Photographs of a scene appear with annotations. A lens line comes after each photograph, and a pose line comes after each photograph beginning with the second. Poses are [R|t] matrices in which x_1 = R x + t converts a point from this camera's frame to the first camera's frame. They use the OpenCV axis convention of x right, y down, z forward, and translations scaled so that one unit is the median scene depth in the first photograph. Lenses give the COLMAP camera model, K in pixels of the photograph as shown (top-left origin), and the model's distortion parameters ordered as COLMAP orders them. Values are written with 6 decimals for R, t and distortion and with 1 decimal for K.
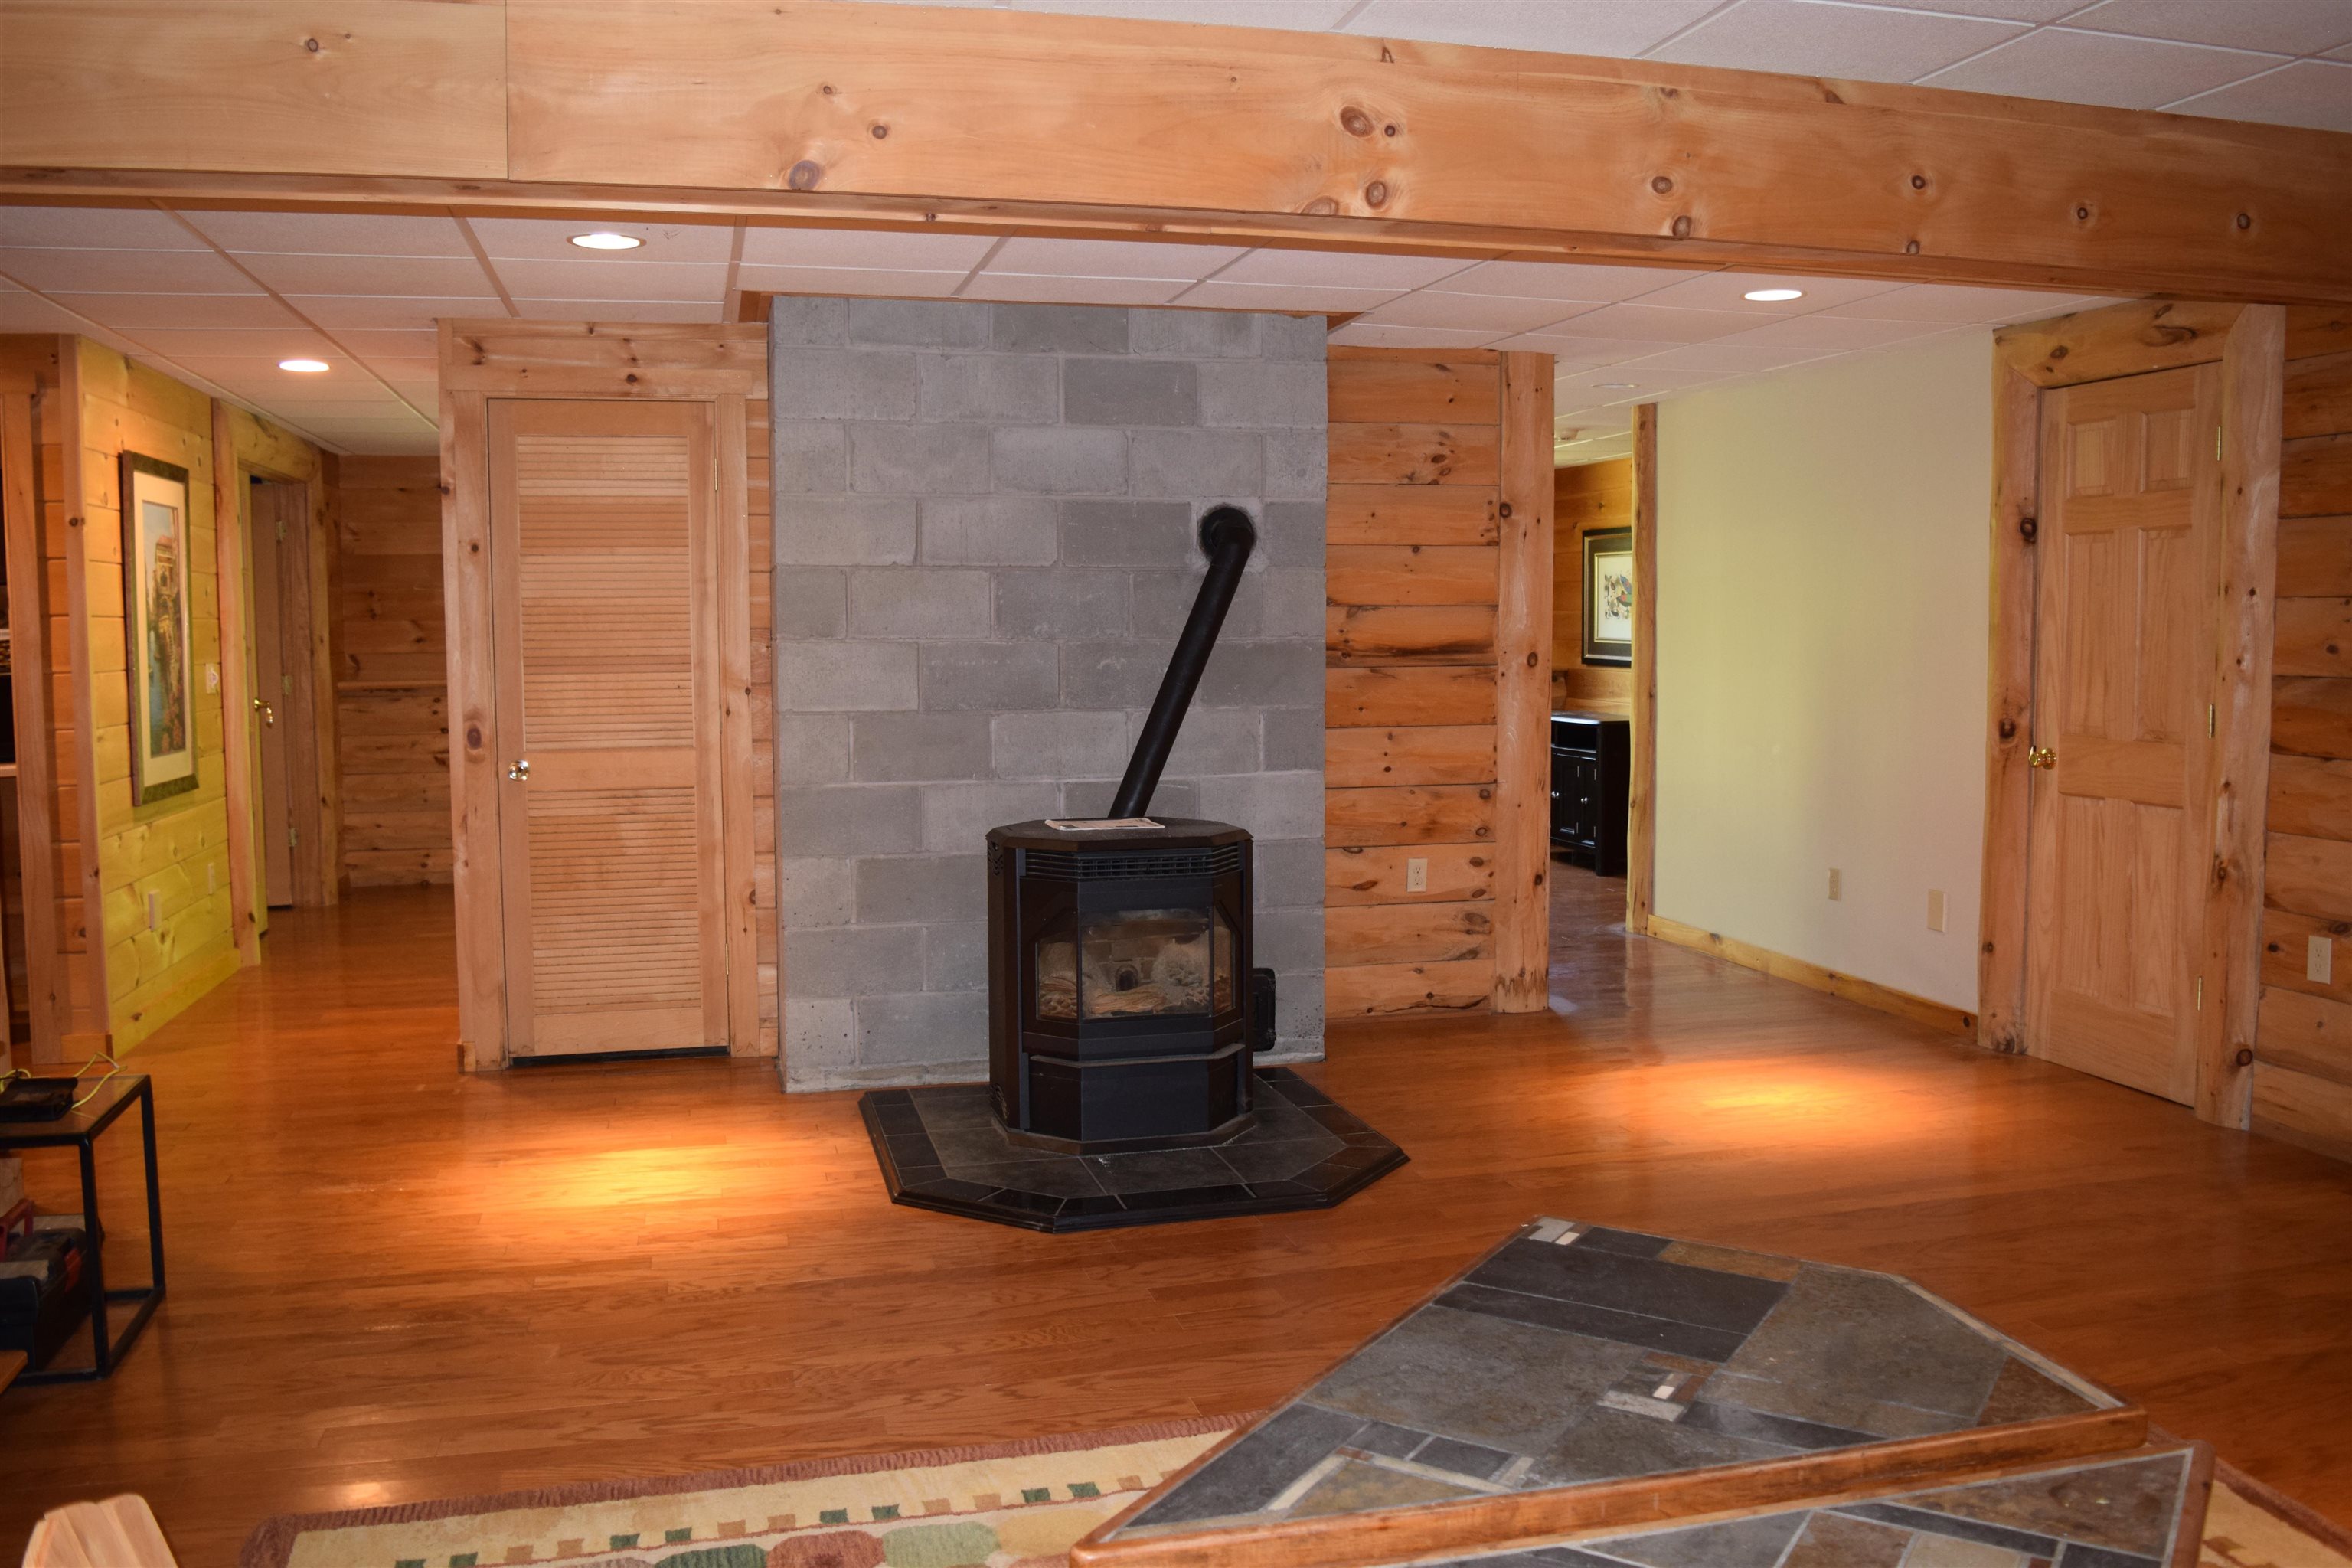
lens RADIAL K [[1842.6, 0, 1173.3], [0, 1842.6, 770.7], [0, 0, 1]] dist [-0.091814, 0.016854]
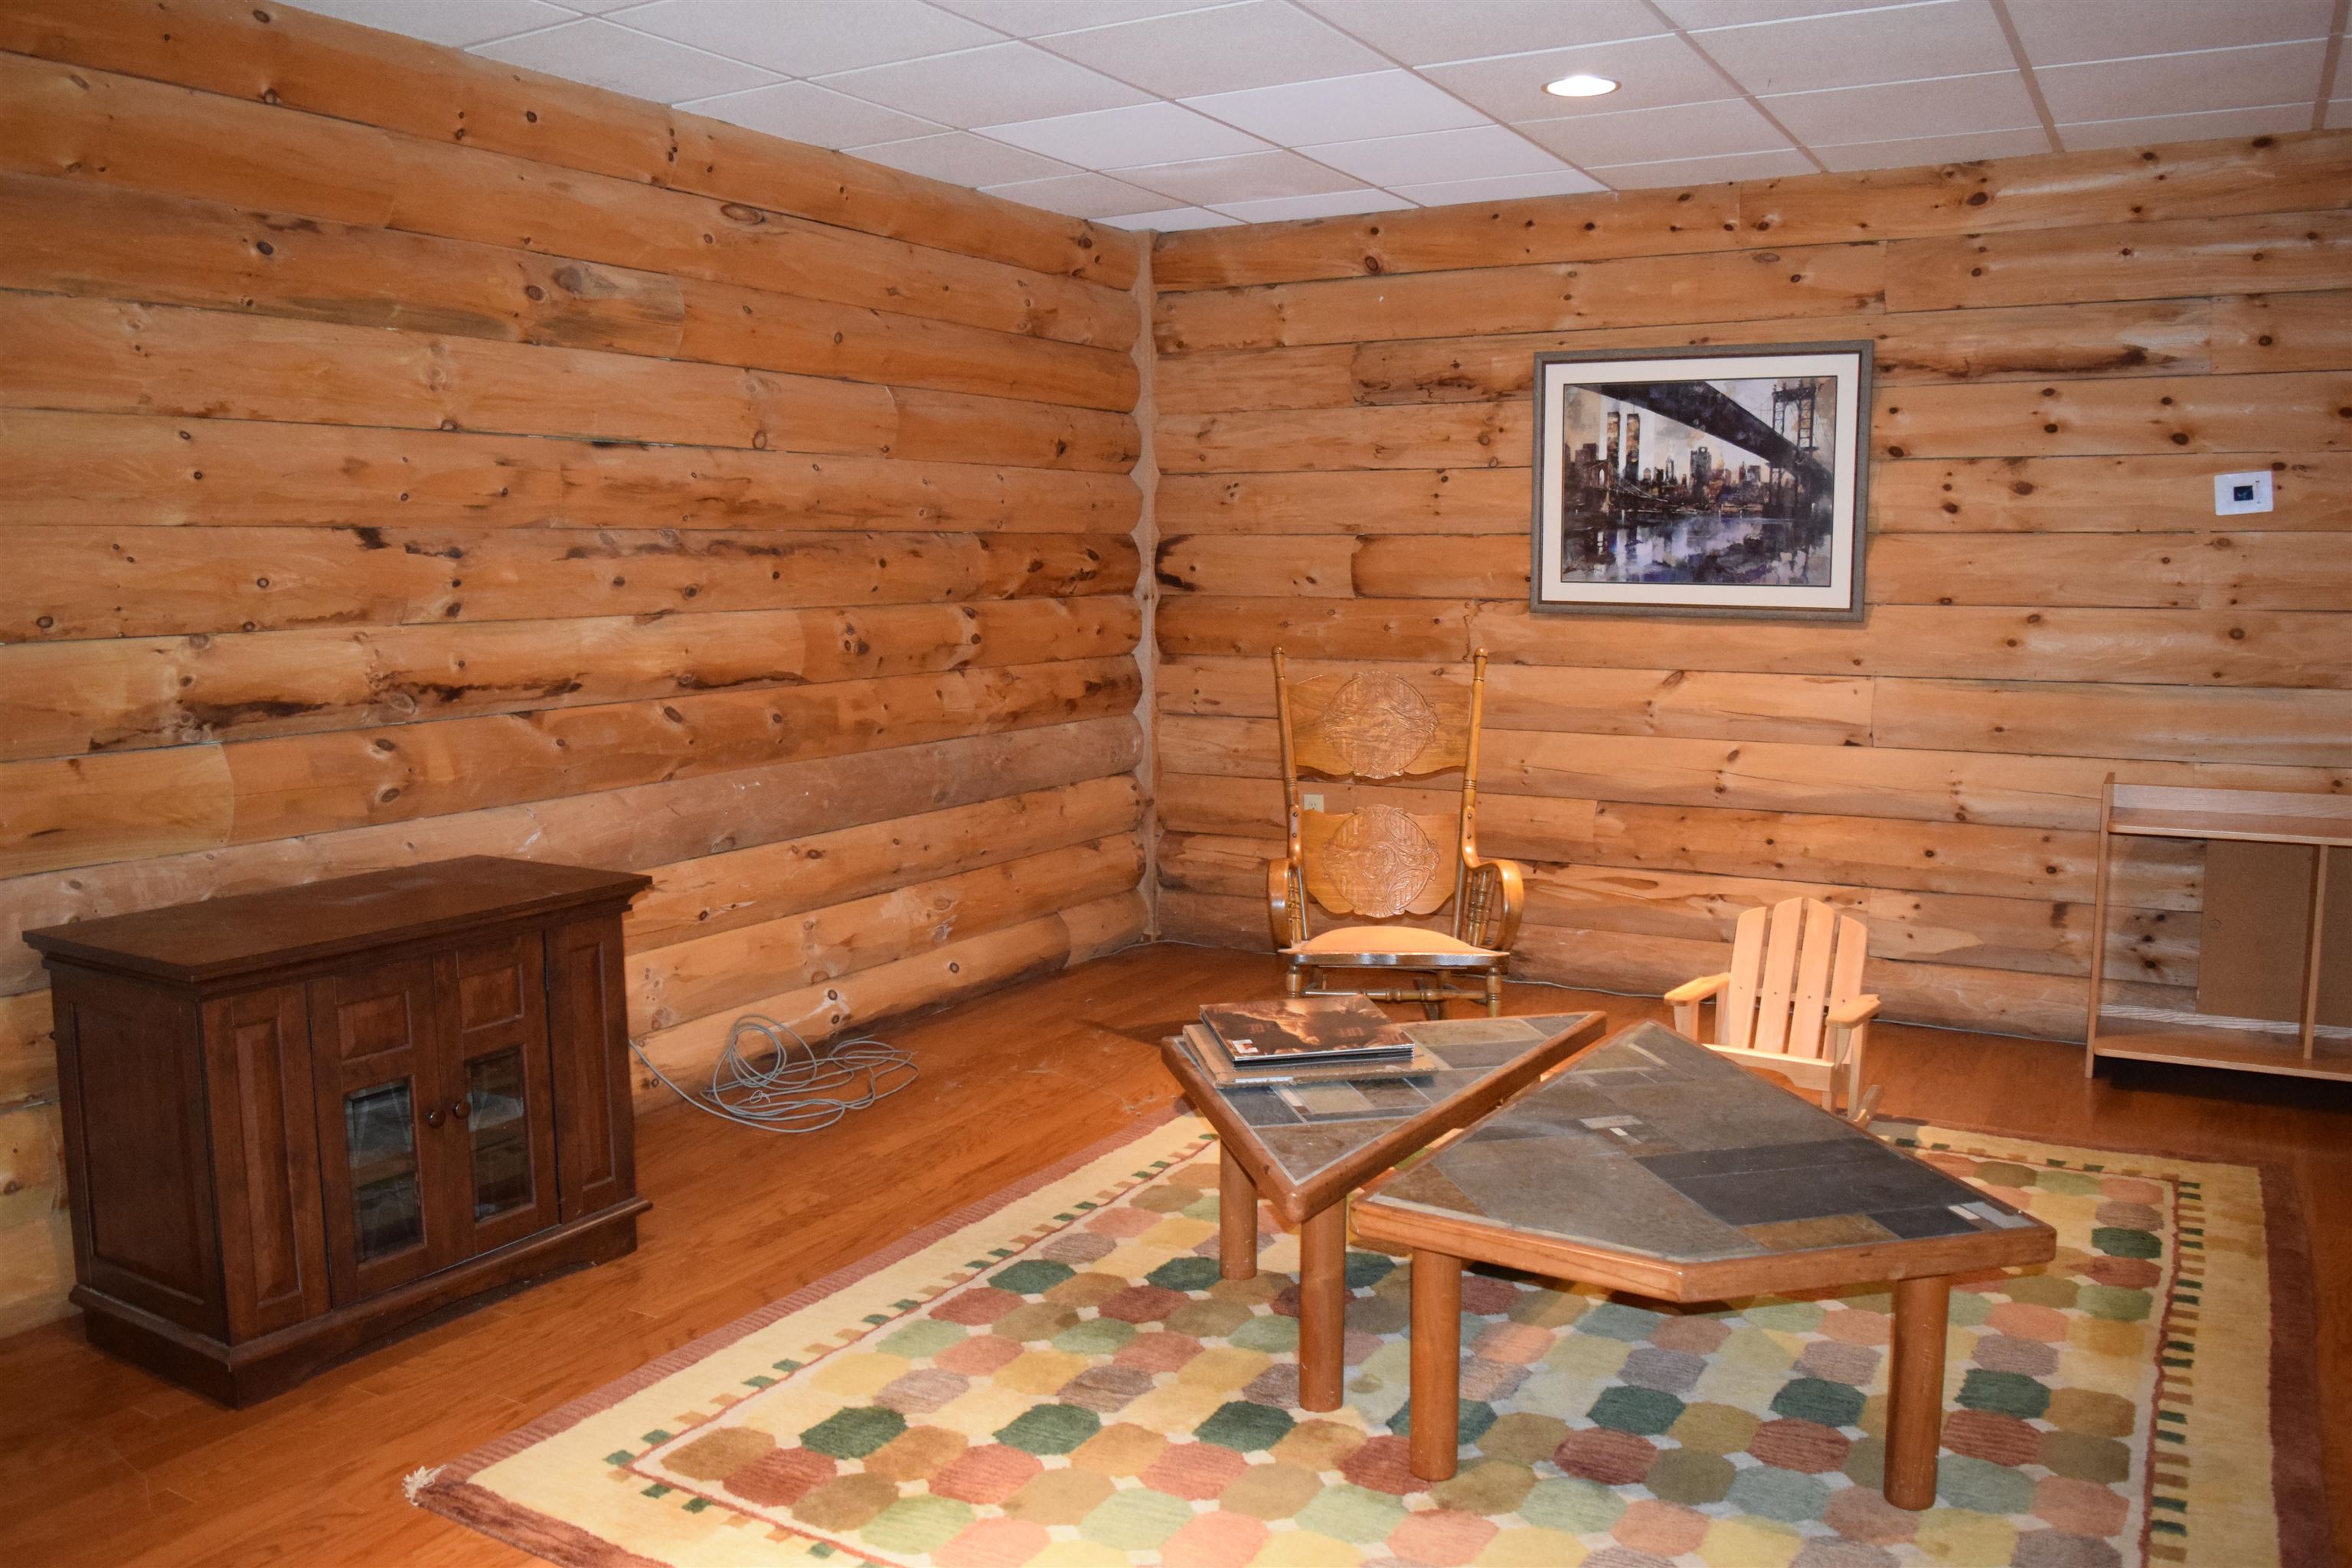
lens RADIAL K [[1842.6, 0, 1173.3], [0, 1842.6, 770.7], [0, 0, 1]] dist [-0.091814, 0.016854]
pose [[-0.708817, 0.091619, -0.699418, 1.153696], [-0.046156, 0.983380, 0.175592, -0.111538], [0.703881, 0.156745, -0.692808, 1.351231]]
